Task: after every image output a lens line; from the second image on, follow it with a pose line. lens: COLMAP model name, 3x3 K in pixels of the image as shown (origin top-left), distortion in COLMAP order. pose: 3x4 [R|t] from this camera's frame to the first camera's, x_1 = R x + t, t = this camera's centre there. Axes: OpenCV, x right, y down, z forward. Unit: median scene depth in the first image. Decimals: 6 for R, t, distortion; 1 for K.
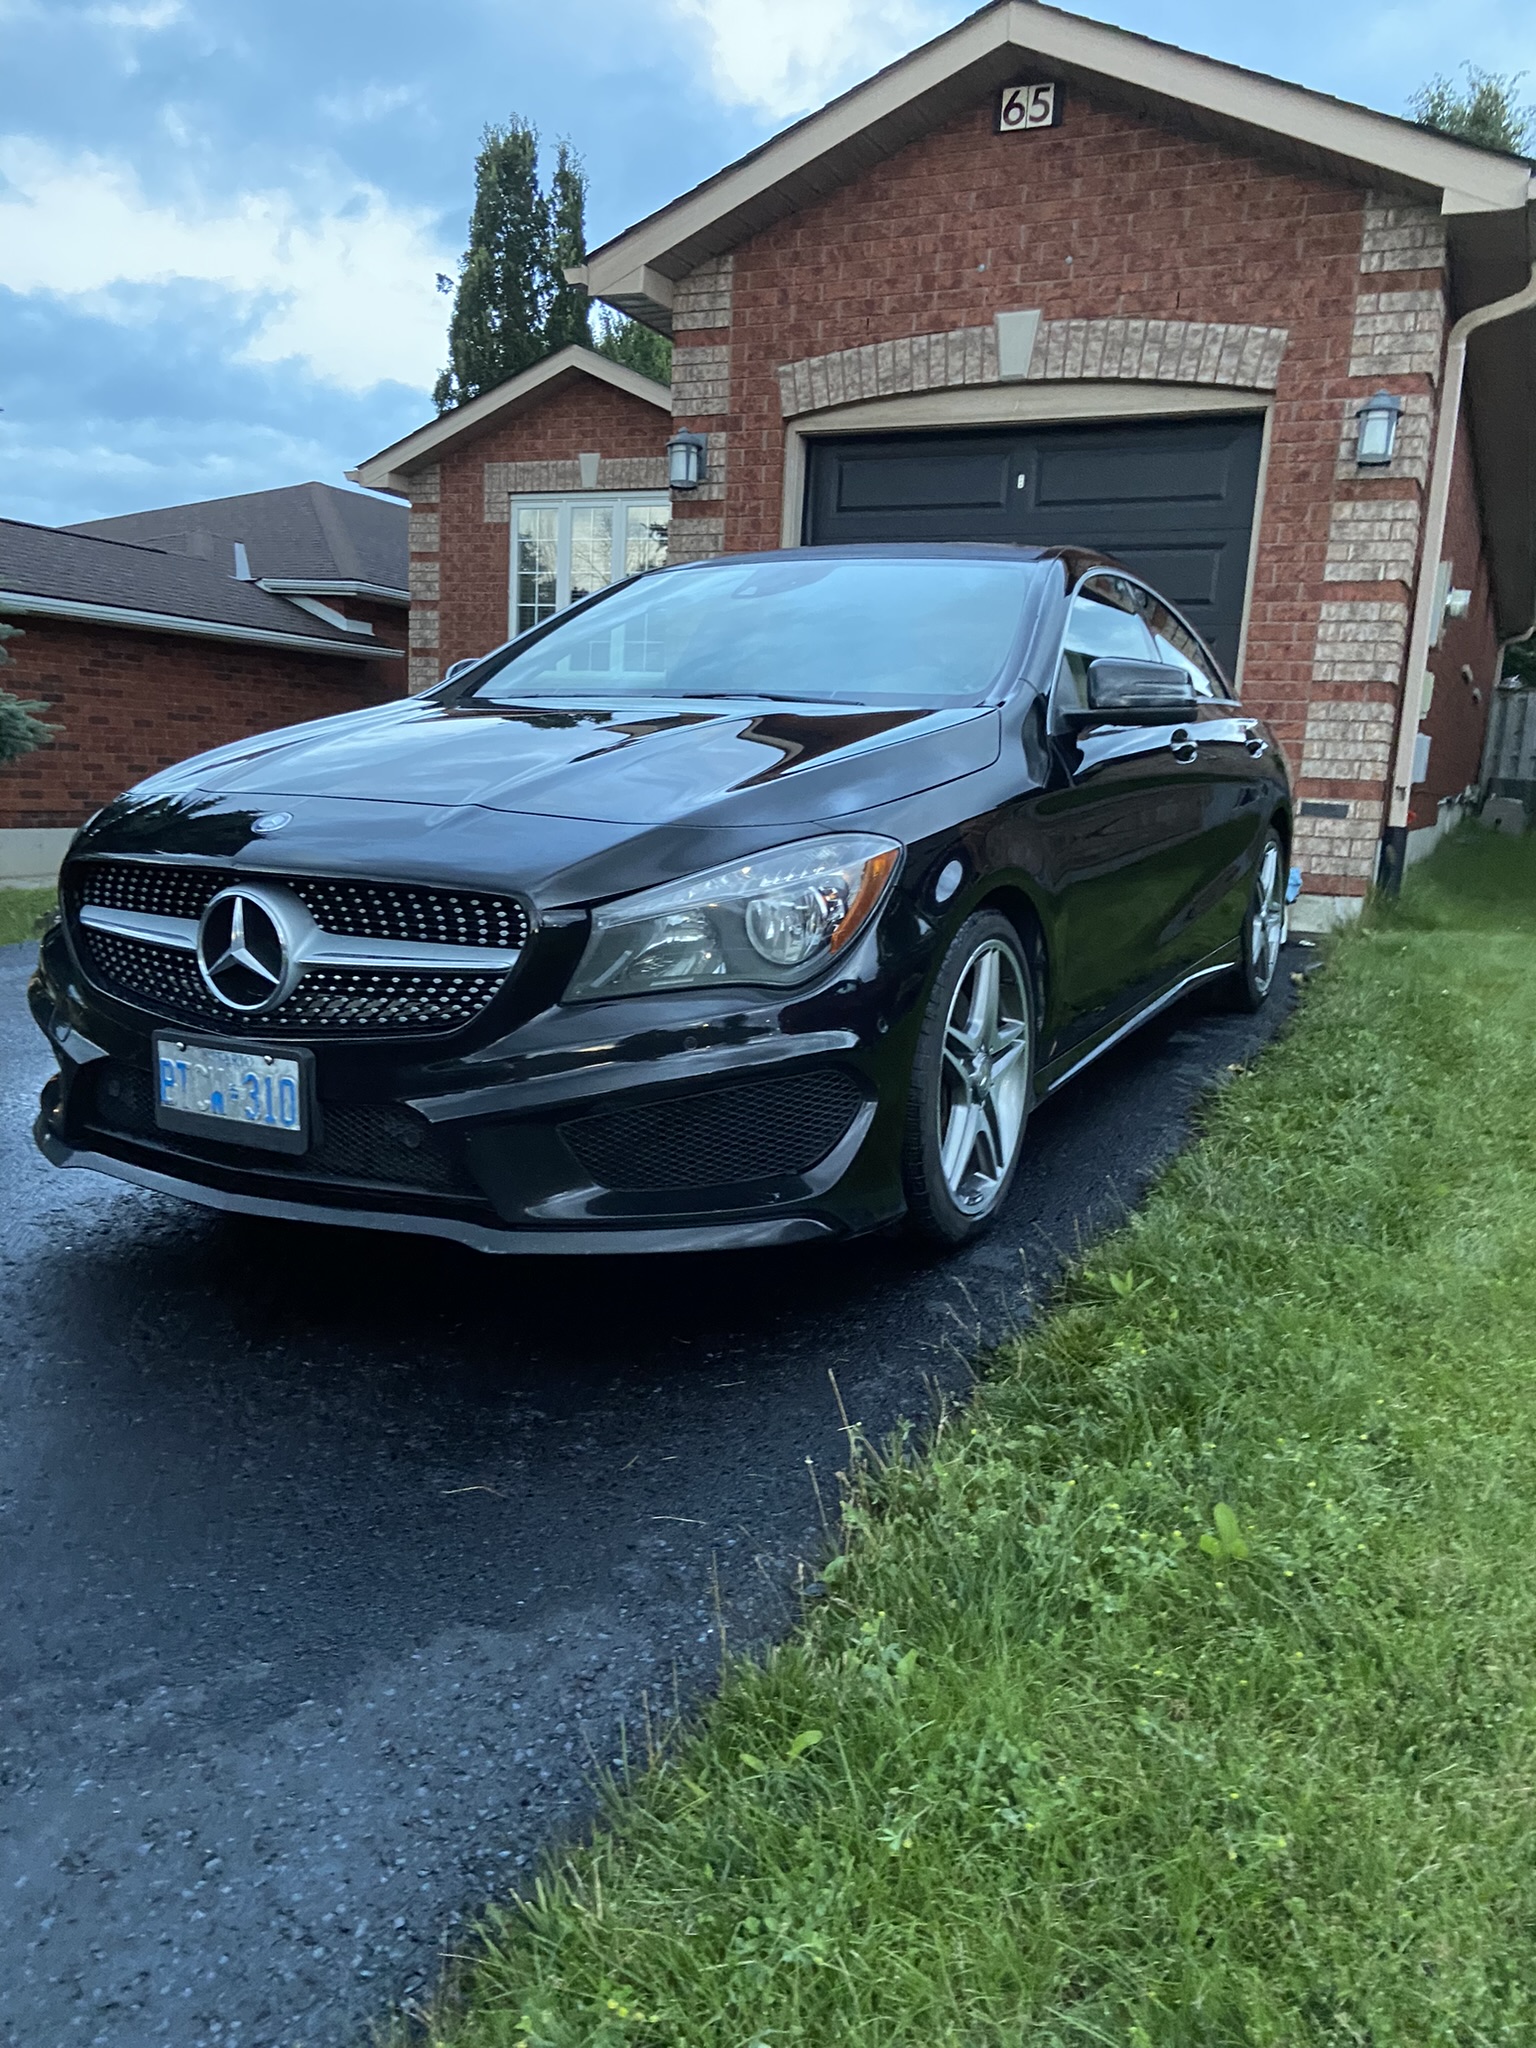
lens RADIAL K [[1557.5, 0, 769.5], [0, 1557.5, 1011.3], [0, 0, 1]] dist [0.138743, -0.185946]
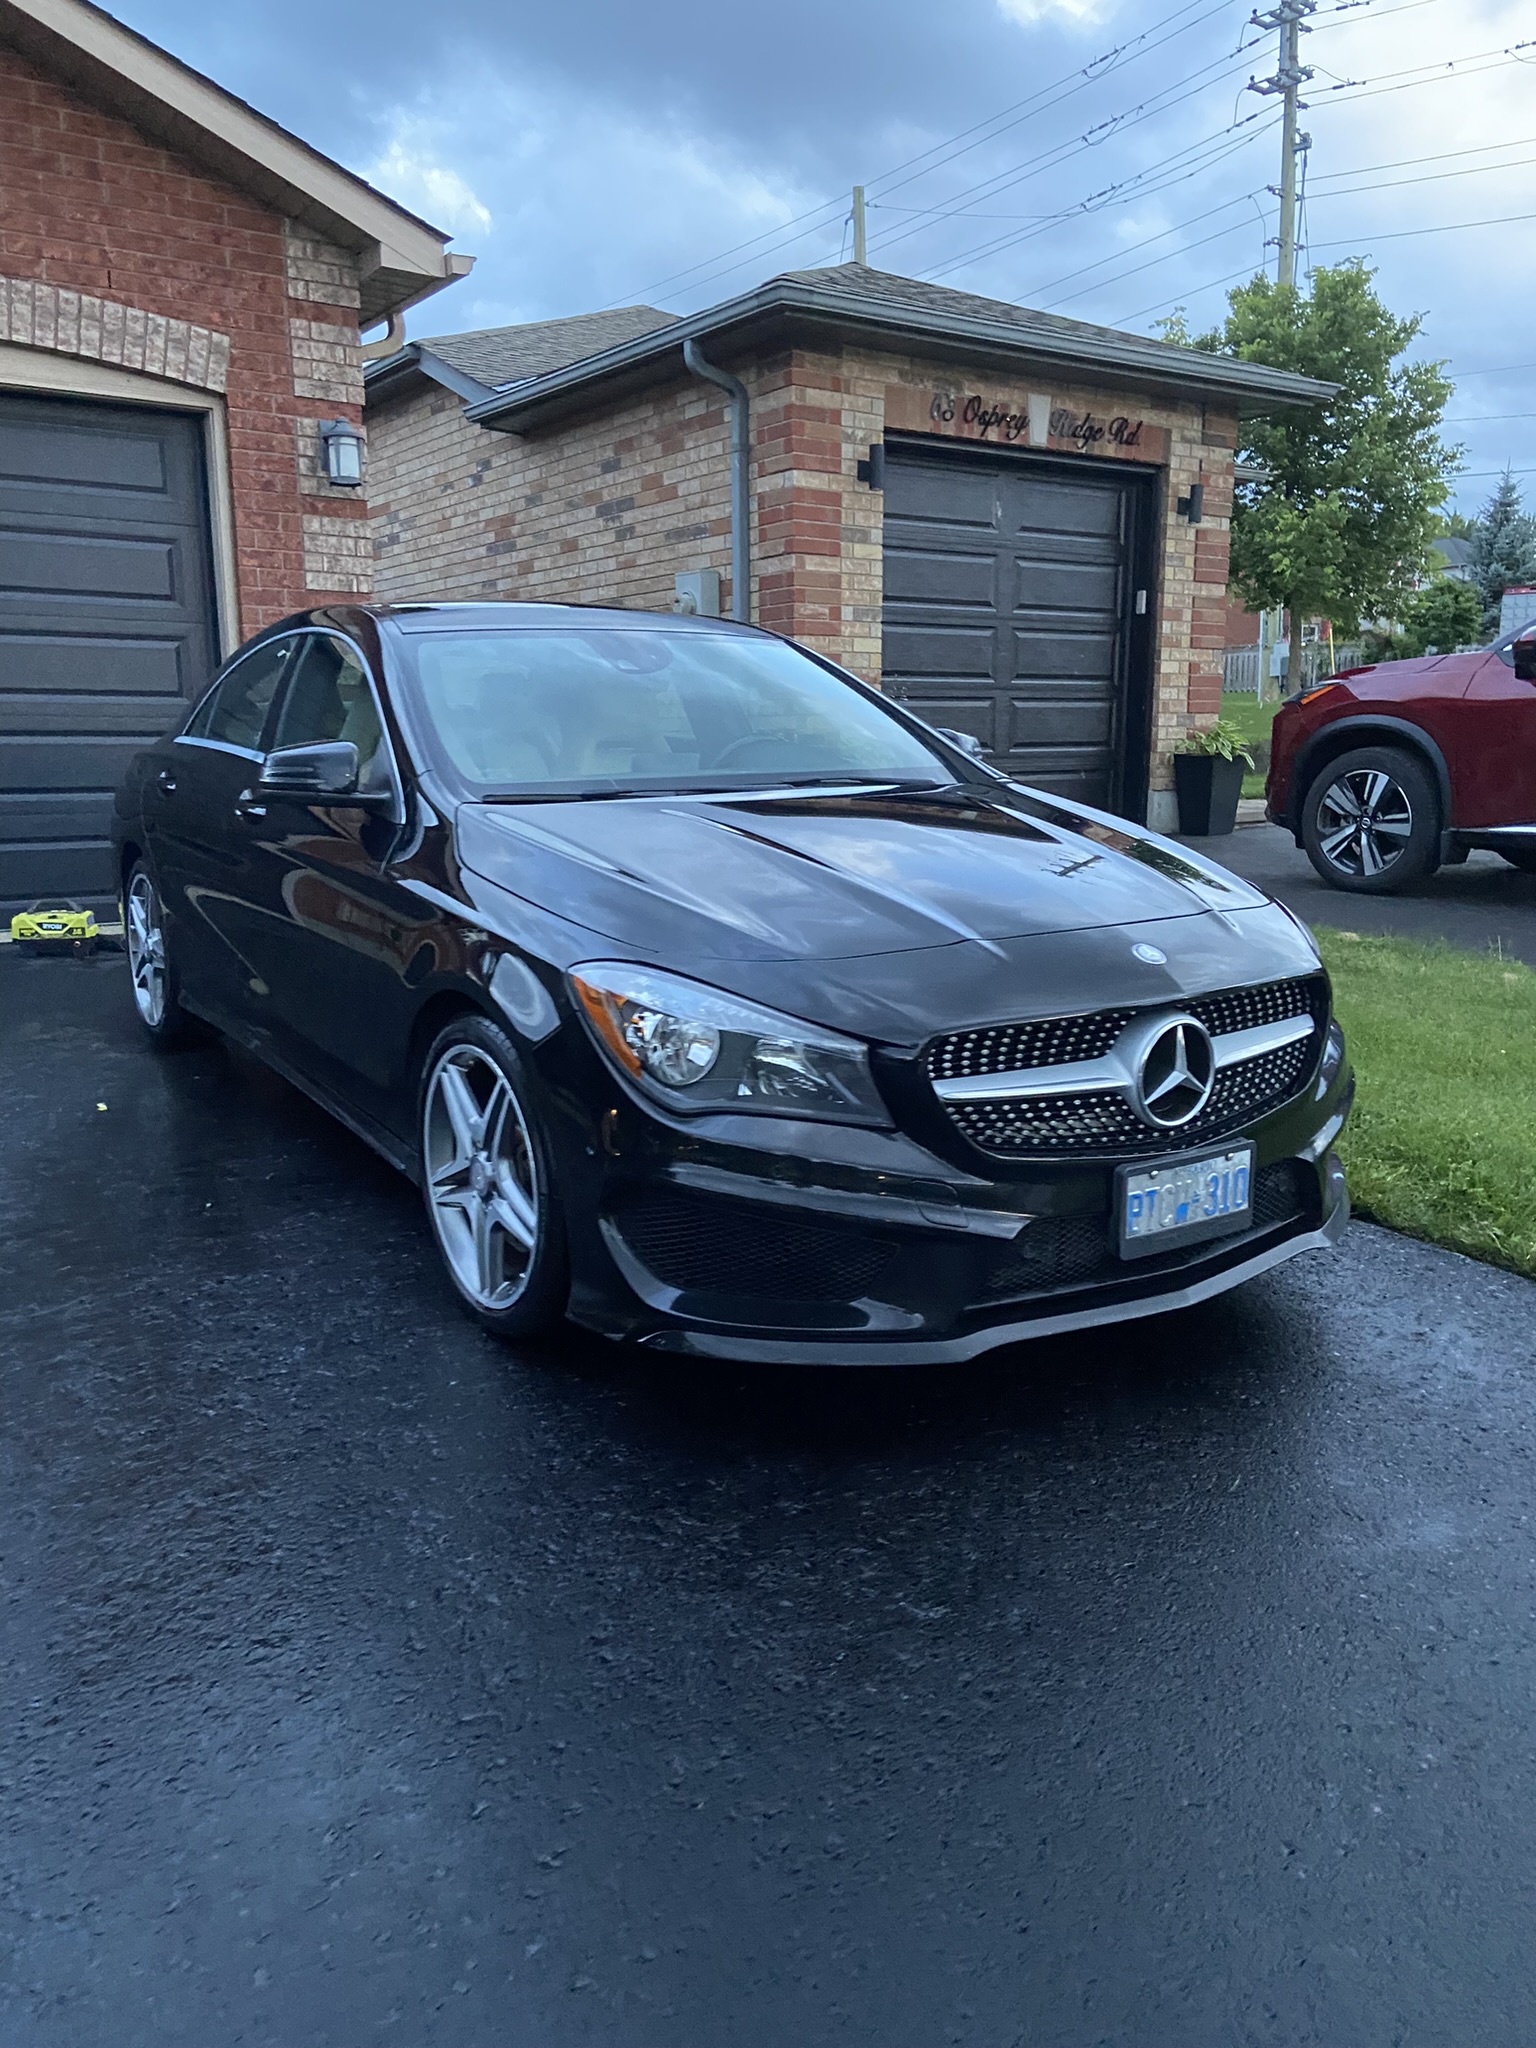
lens RADIAL K [[1523.3, 0, 765.0], [0, 1523.3, 1017.8], [0, 0, 1]] dist [0.134085, -0.163508]
pose [[0.483444, -0.208096, 0.850281, -0.439872], [0.164362, 0.975636, 0.145323, -0.088942], [-0.859806, 0.069498, 0.505869, 0.224803]]
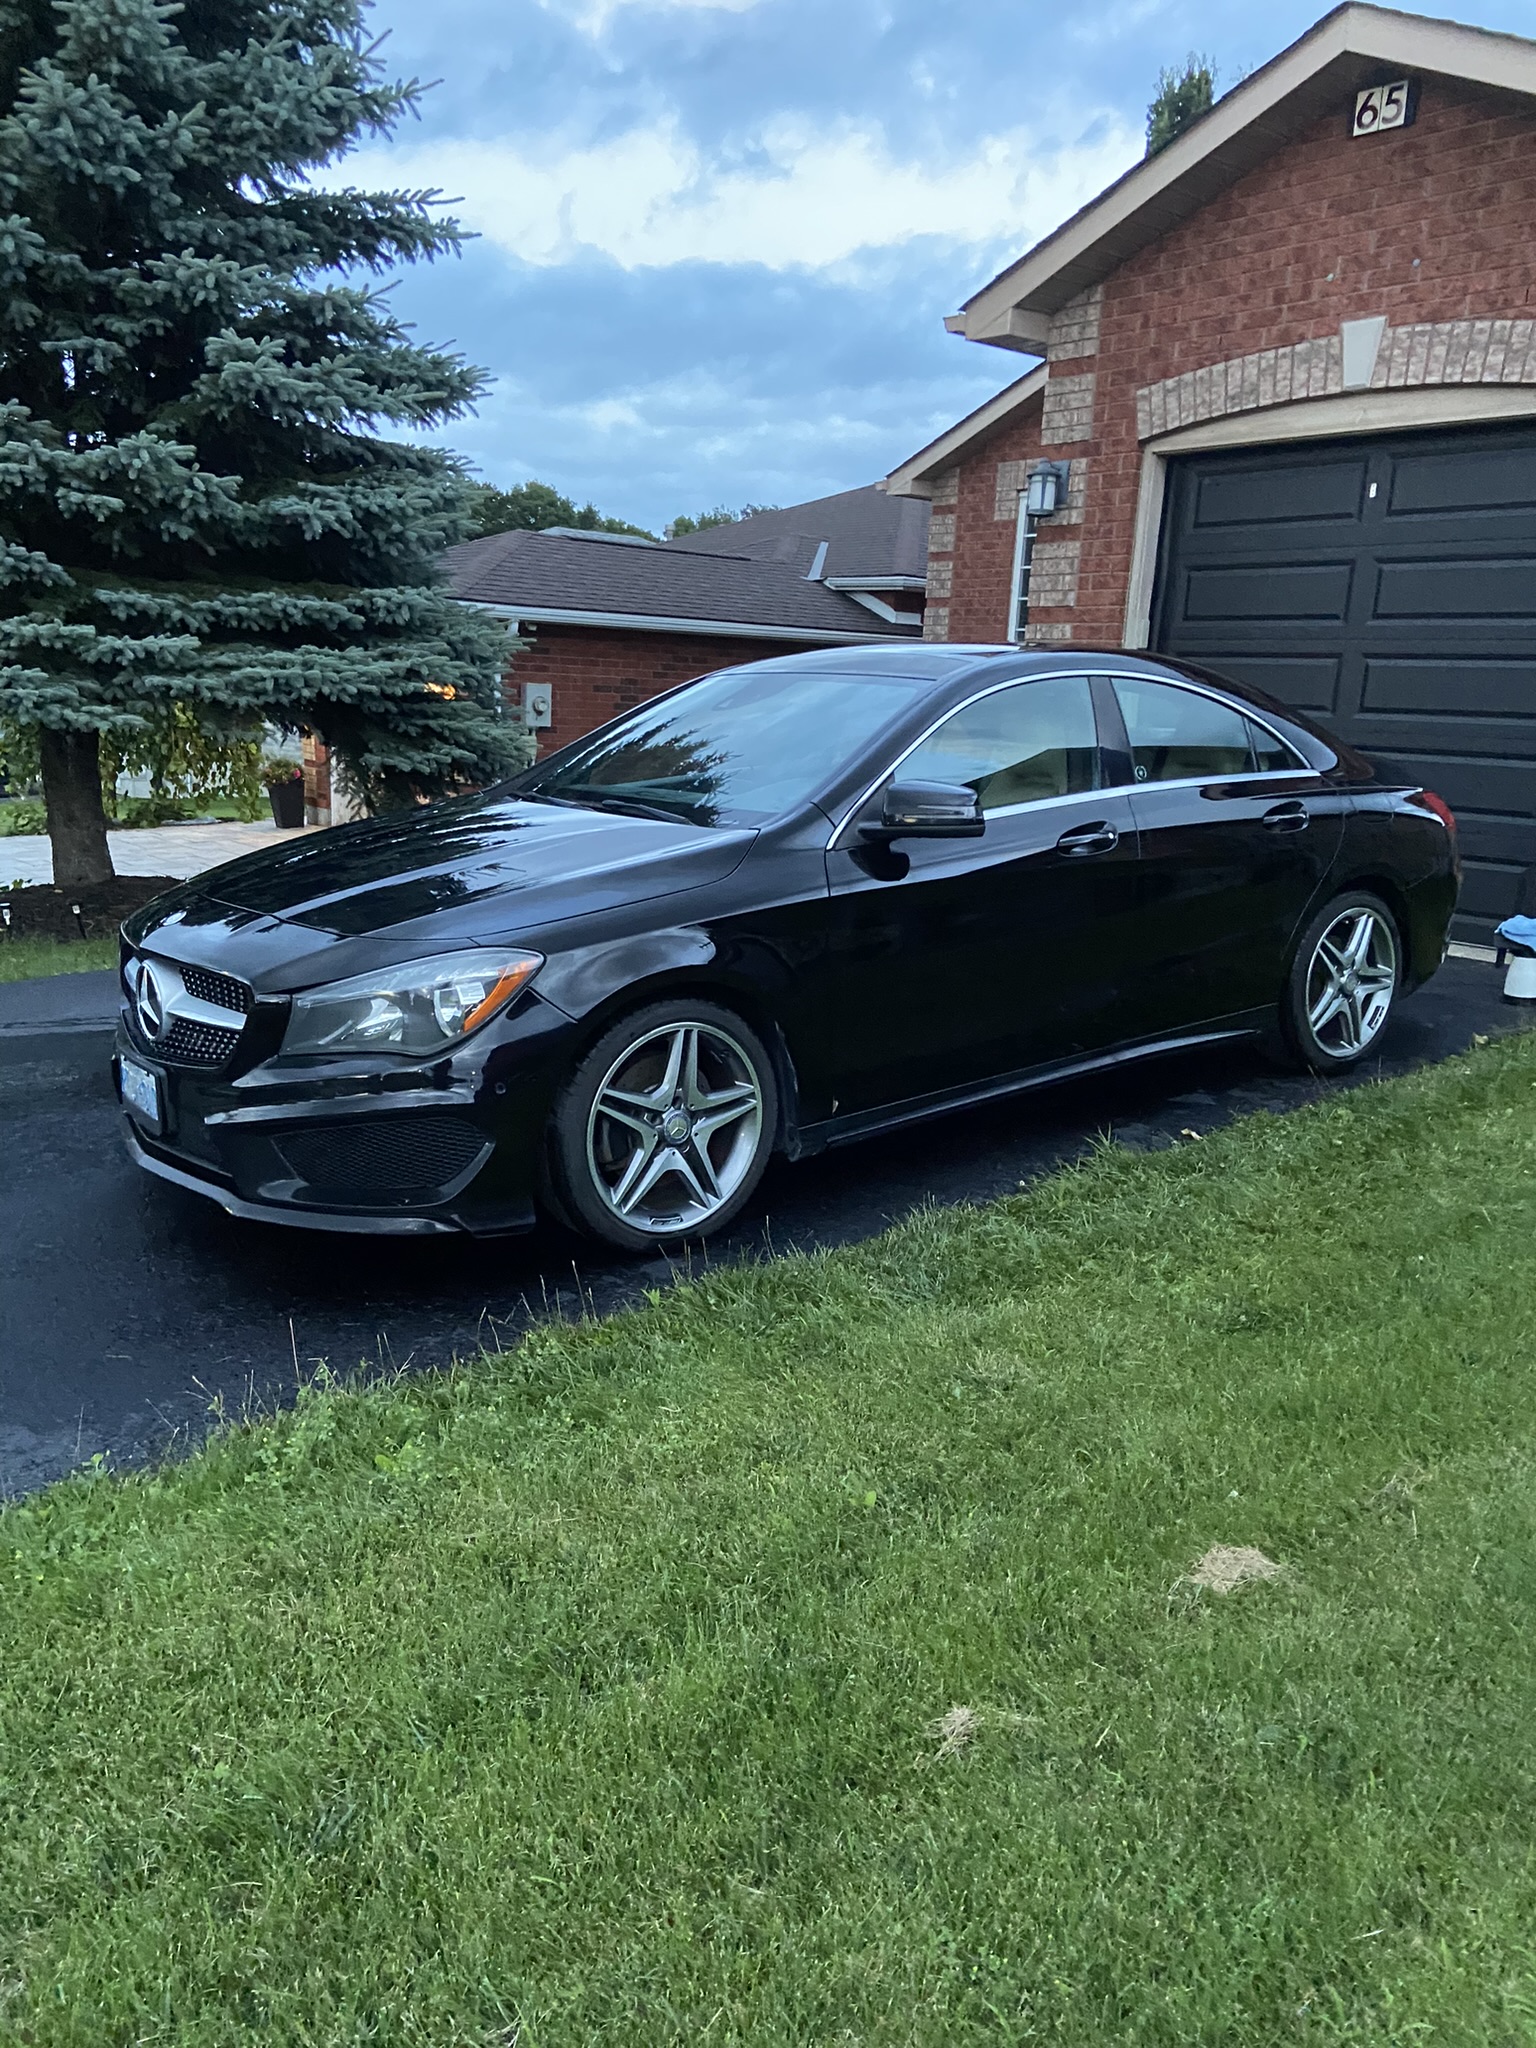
lens RADIAL K [[1553.6, 0, 737.3], [0, 1553.6, 1039.9], [0, 0, 1]] dist [0.124776, -0.159912]
pose [[0.901241, 0.084463, -0.425006, 0.273003], [-0.063480, 0.995972, 0.063322, -0.043359], [0.428642, -0.030089, 0.902973, -0.050113]]
